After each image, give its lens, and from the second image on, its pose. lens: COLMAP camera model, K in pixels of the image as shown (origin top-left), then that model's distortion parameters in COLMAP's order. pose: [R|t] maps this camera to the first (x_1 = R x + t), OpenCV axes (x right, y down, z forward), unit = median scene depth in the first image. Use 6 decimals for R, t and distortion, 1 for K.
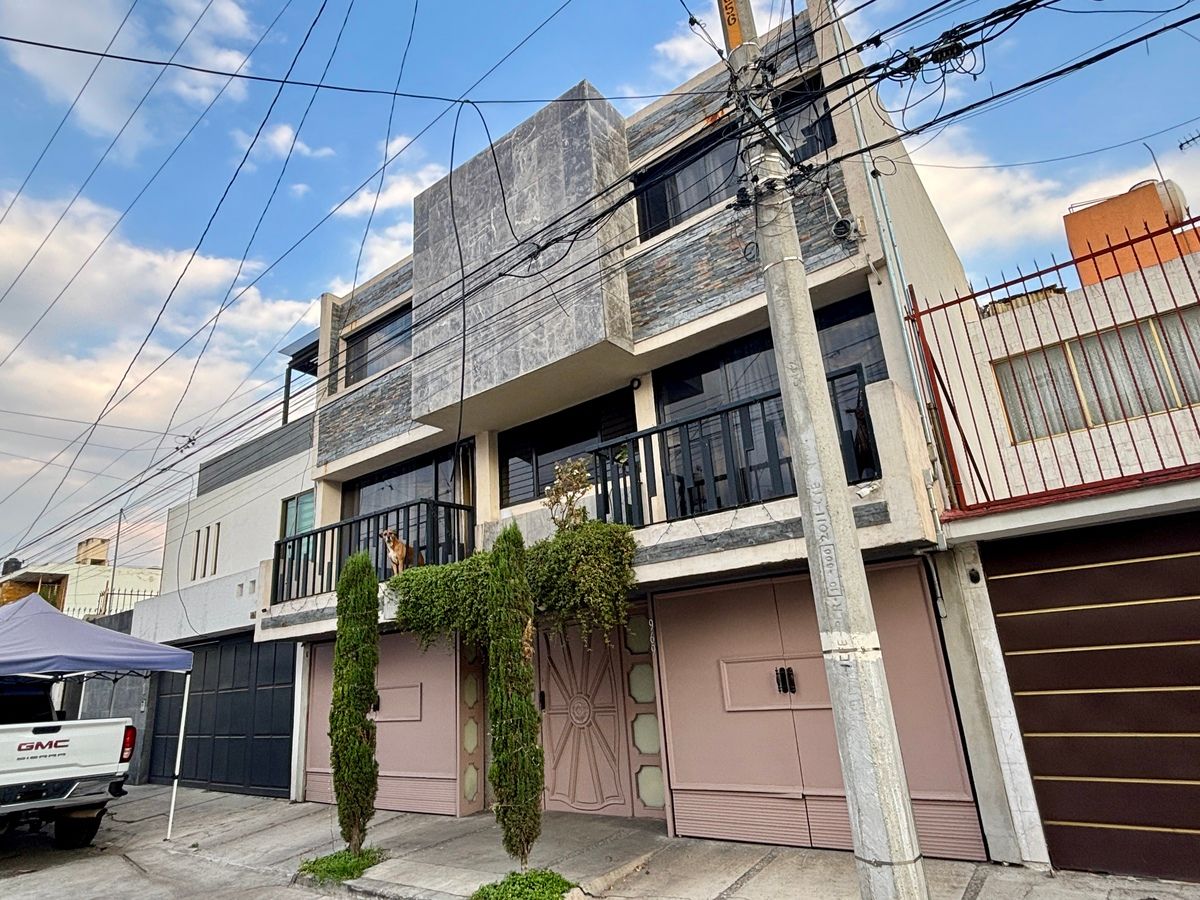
lens RADIAL K [[685.5, 0, 601.0], [0, 685.5, 452.0], [0, 0, 1]] dist [0.001404, -0.005789]
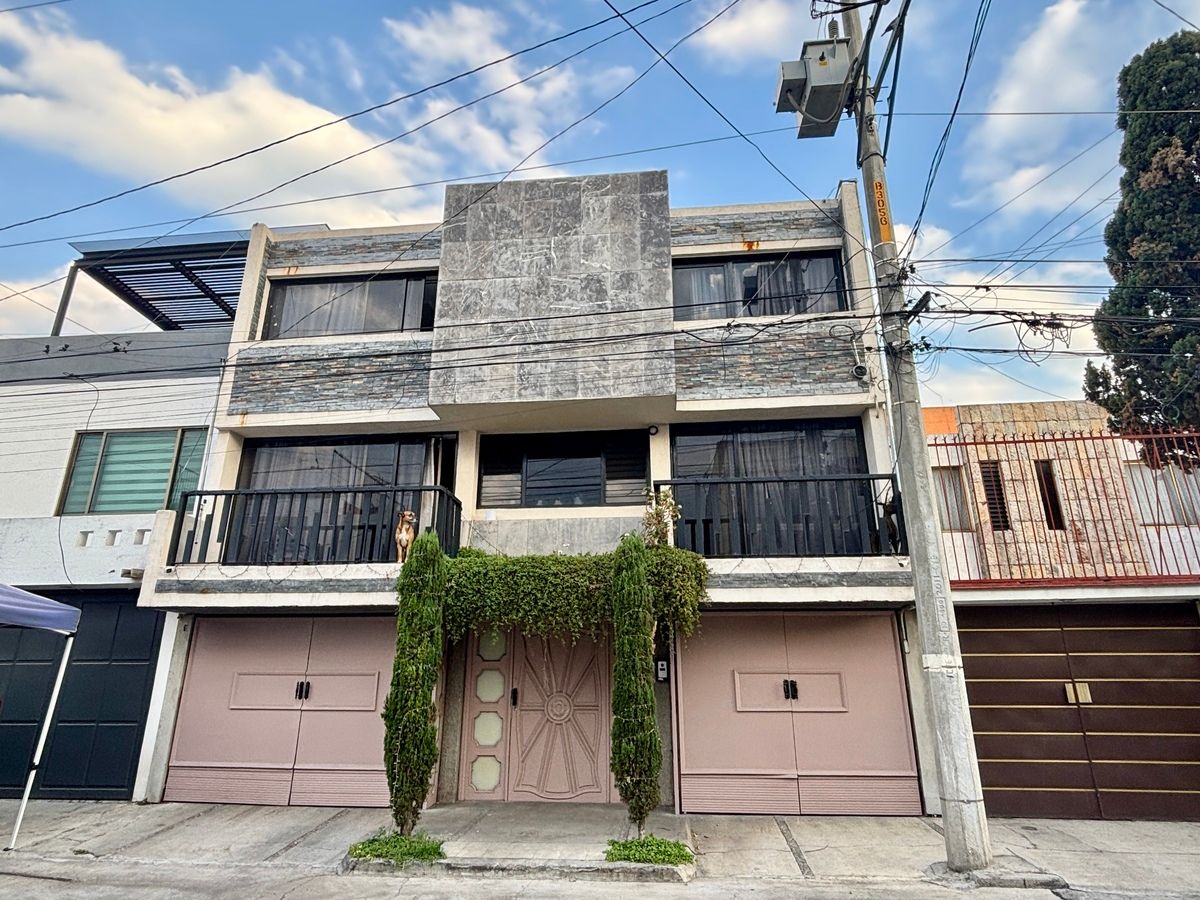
lens RADIAL K [[685.5, 0, 593.3], [0, 685.5, 447.2], [0, 0, 1]] dist [0.001404, -0.005789]
pose [[0.849241, 0.237466, 0.471592, -0.618555], [-0.216059, 0.971247, -0.099985, 0.071469], [-0.481776, -0.016980, 0.876130, 0.019401]]
